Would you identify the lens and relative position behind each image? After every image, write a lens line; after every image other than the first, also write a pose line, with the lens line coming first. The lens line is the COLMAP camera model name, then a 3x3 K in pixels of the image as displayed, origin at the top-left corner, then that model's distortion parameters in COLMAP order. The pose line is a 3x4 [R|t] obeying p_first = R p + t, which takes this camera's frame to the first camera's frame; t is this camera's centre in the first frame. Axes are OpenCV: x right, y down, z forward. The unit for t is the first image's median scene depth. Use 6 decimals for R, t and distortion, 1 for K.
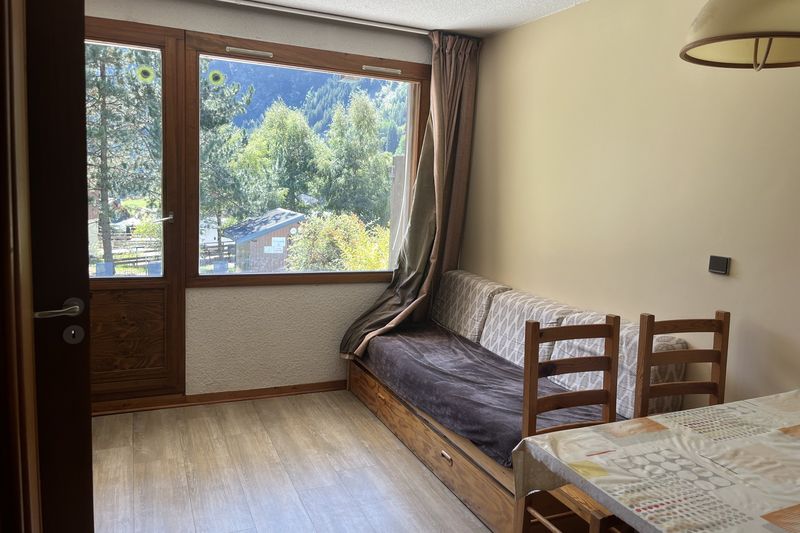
lens RADIAL K [[607.3, 0, 401.0], [0, 607.3, 268.0], [0, 0, 1]] dist [0.057441, -0.079627]
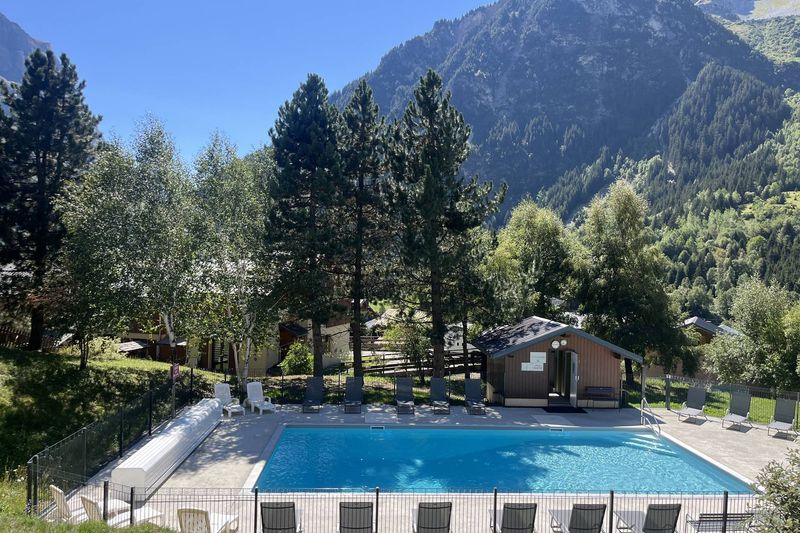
lens RADIAL K [[607.3, 0, 401.0], [0, 607.3, 268.0], [0, 0, 1]] dist [0.057441, -0.079627]
pose [[0.930872, -0.025457, -0.364458, -0.057310], [-0.032474, 0.987855, -0.151944, -0.026842], [0.363900, 0.153276, 0.918740, 0.114072]]
